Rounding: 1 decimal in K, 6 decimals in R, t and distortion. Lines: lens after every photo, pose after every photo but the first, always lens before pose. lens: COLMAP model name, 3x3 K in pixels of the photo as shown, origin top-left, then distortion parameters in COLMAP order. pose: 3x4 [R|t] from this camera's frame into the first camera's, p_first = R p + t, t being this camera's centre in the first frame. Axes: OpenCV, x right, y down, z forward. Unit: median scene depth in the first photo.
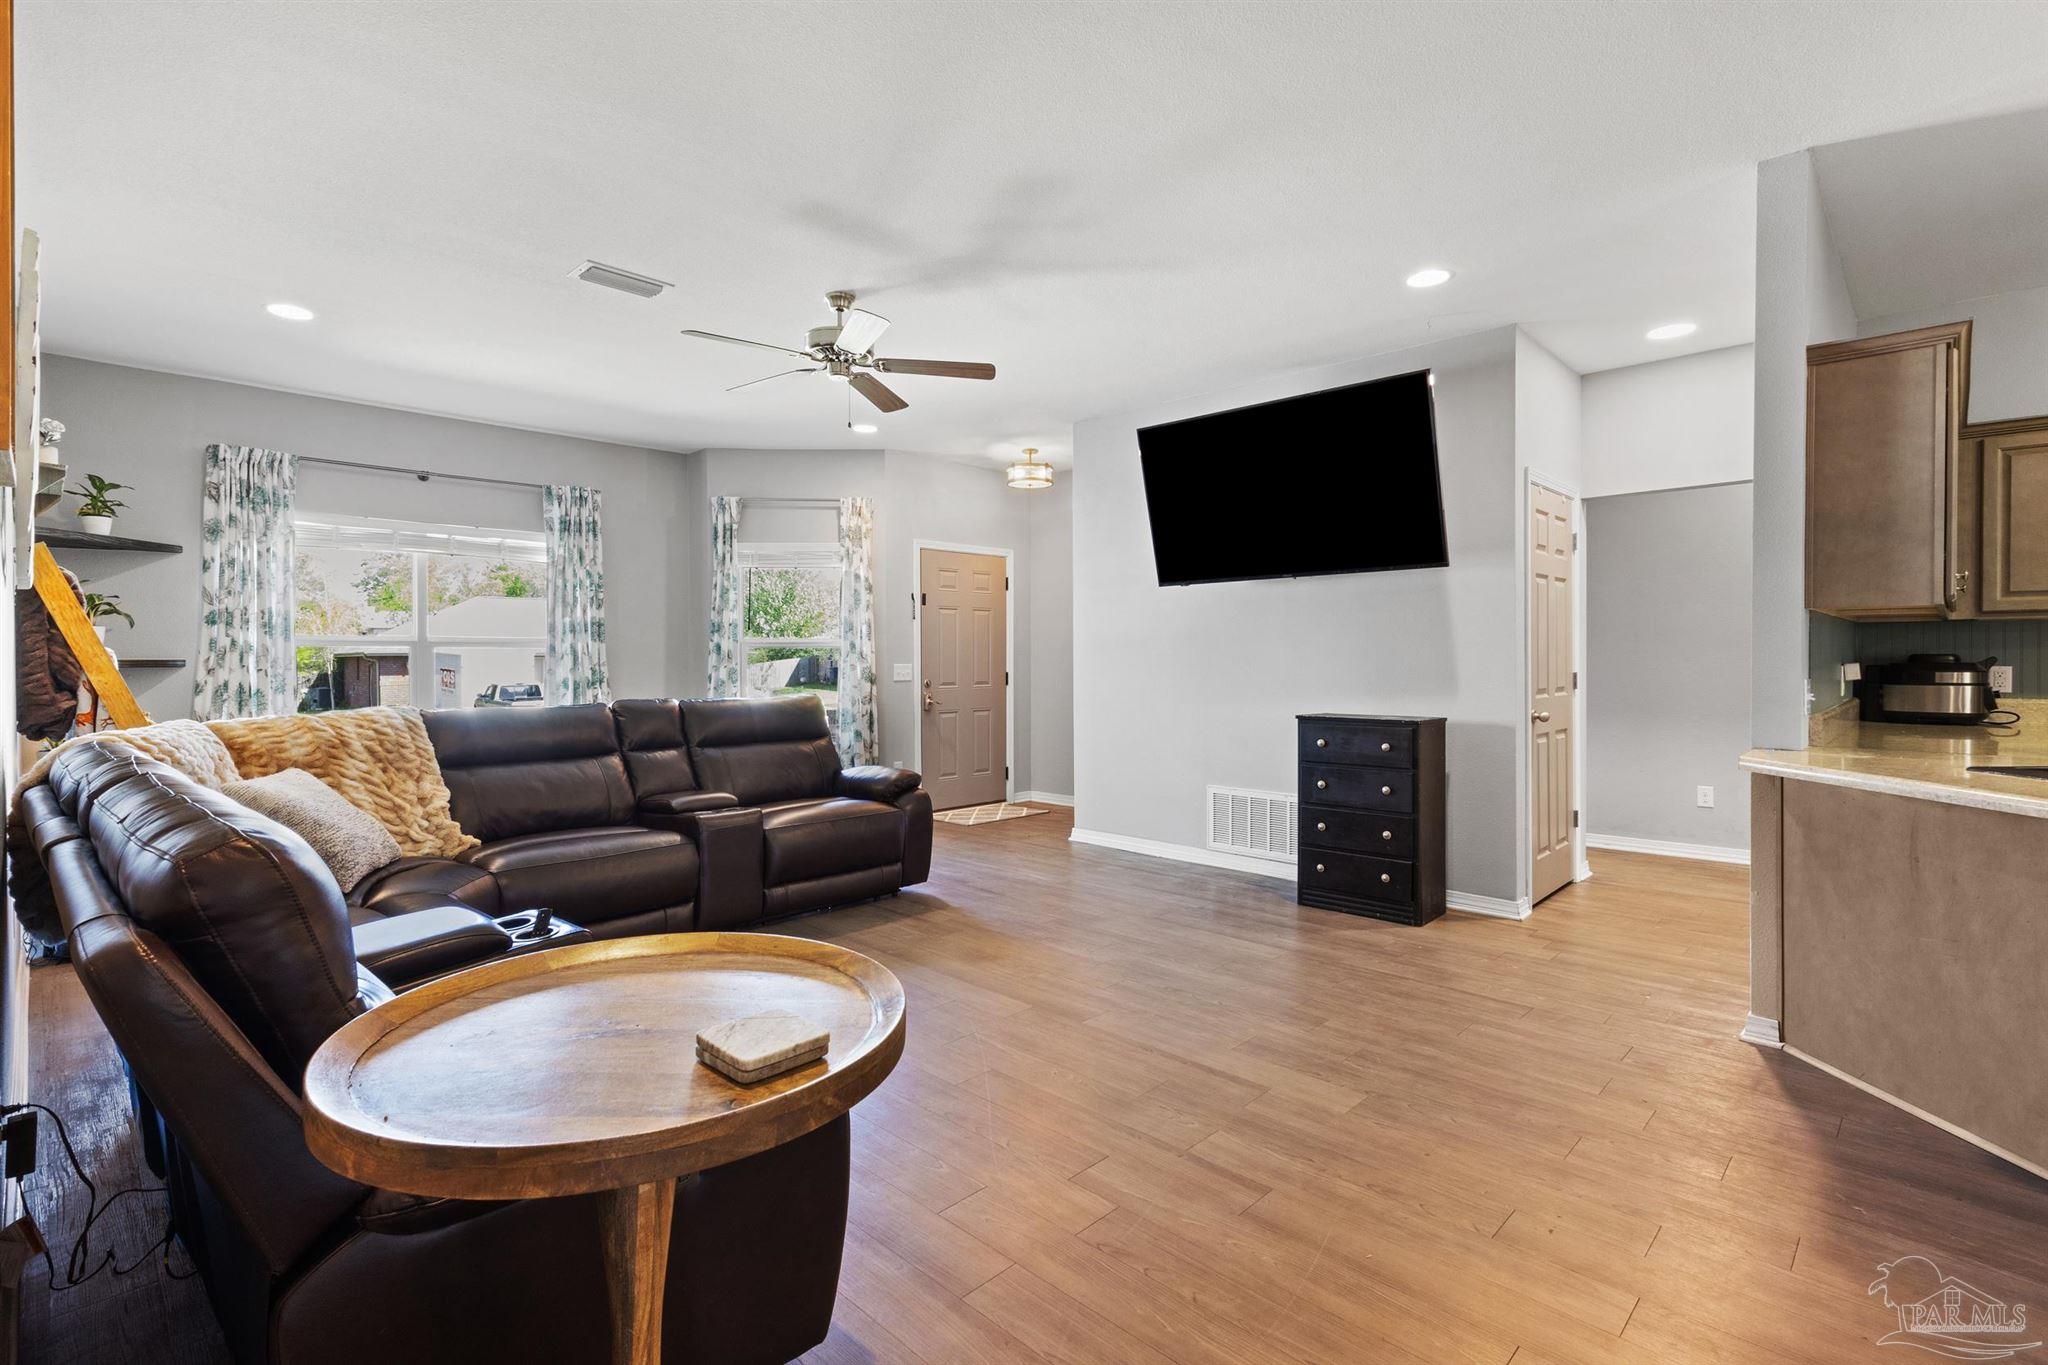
lens RADIAL K [[935.5, 0, 1024.0], [0, 935.5, 682.5], [0, 0, 1]] dist [-0.002069, 0.000033]
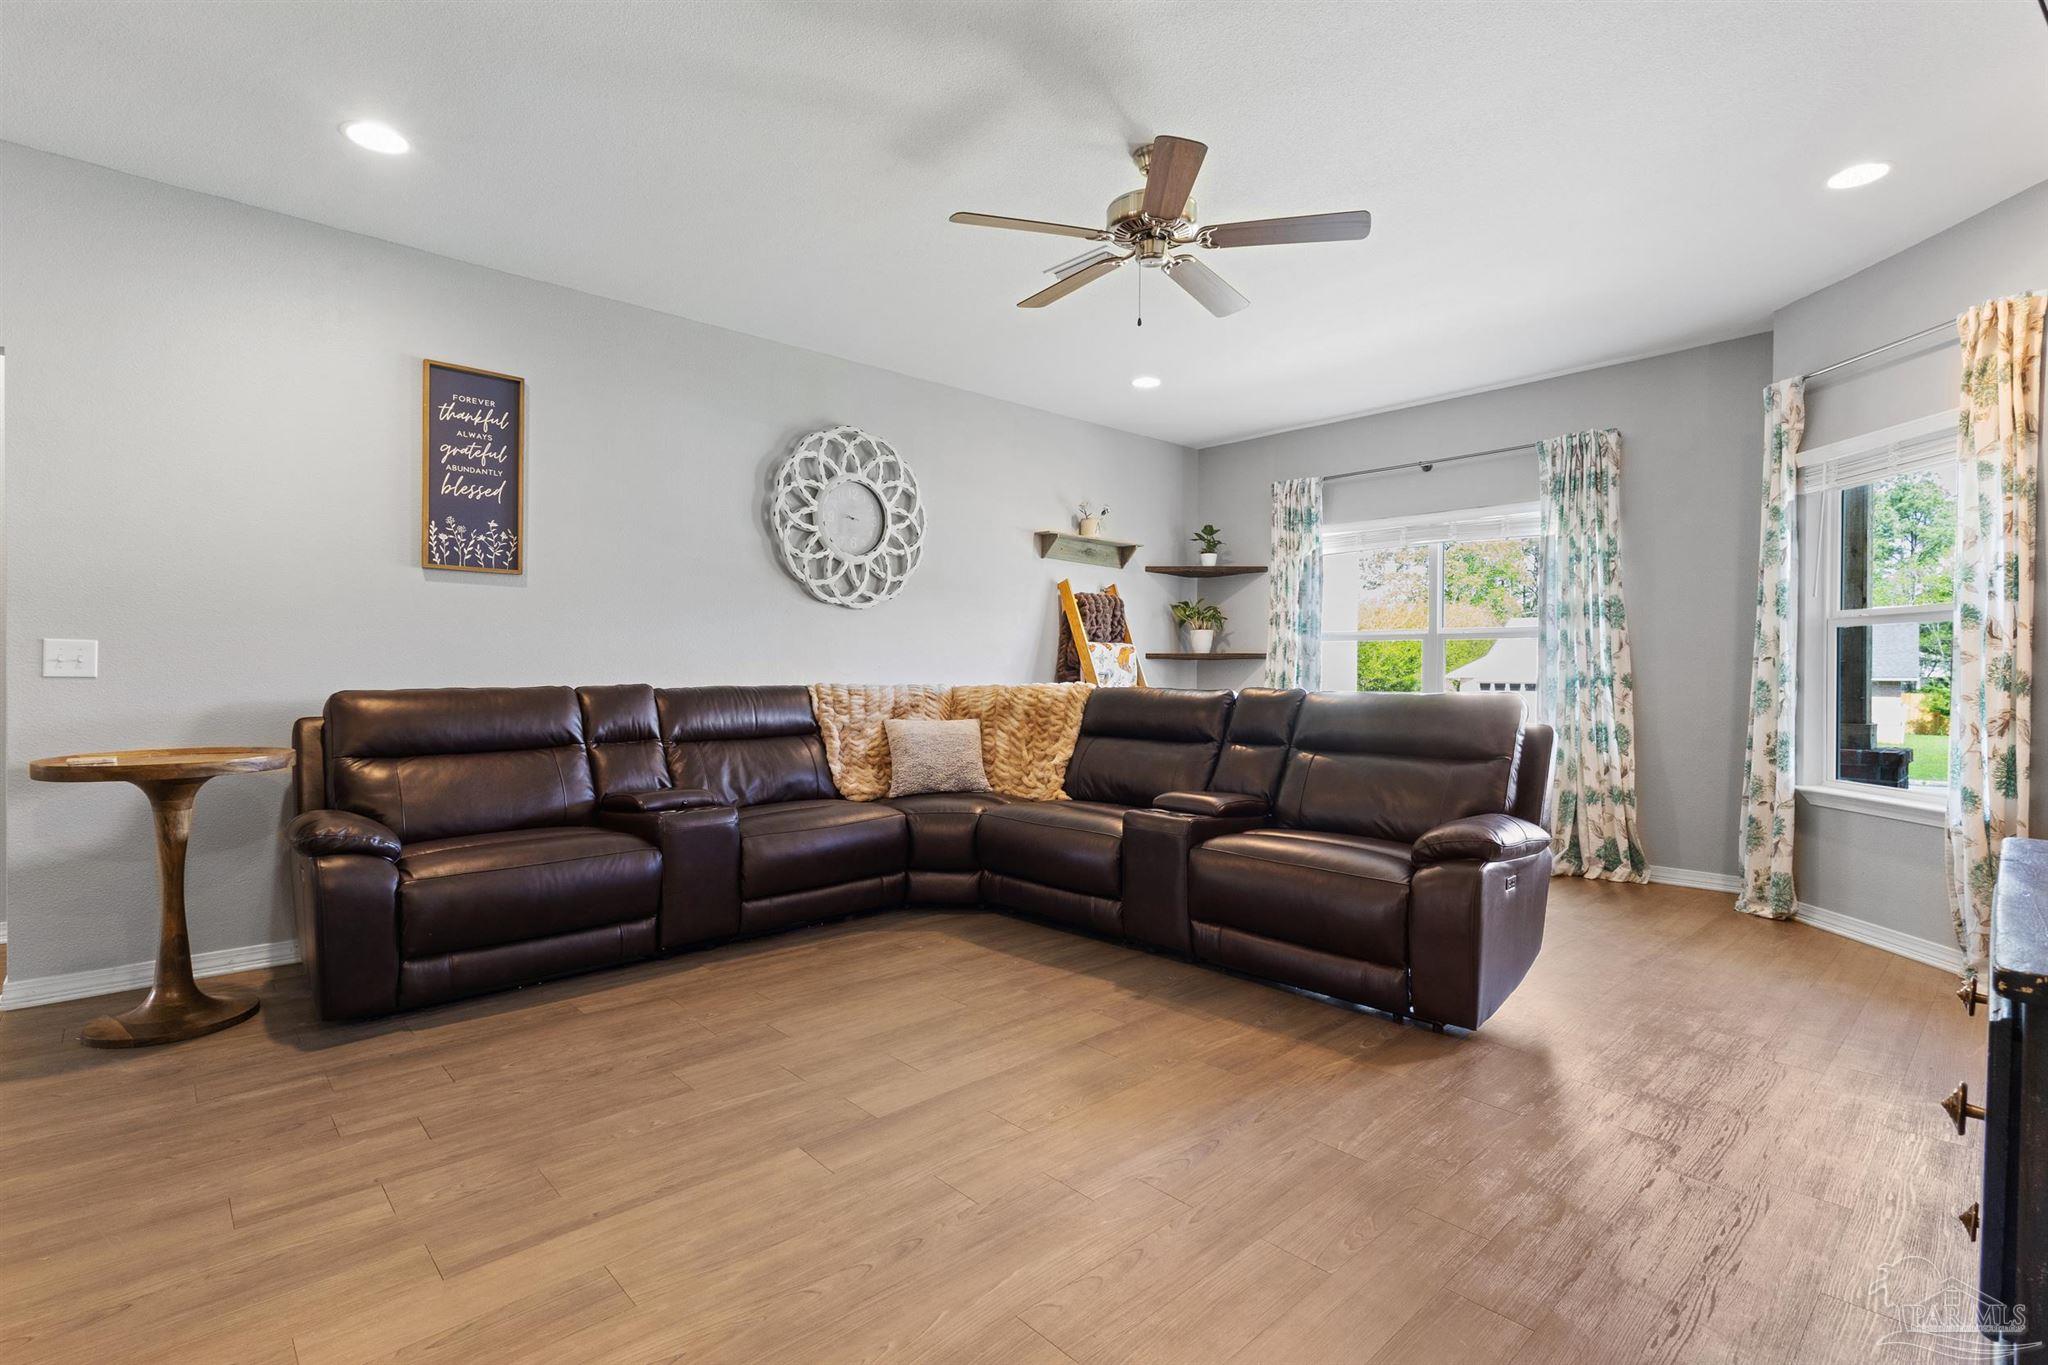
lens RADIAL K [[962.0, 0, 1024.0], [0, 962.0, 682.5], [0, 0, 1]] dist [-0.000953, -0.000050]
pose [[-0.047864, 0.014057, -0.998755, 0.497717], [-0.030700, 0.999408, 0.015537, 0.006123], [0.998382, 0.031405, -0.047404, 0.791259]]
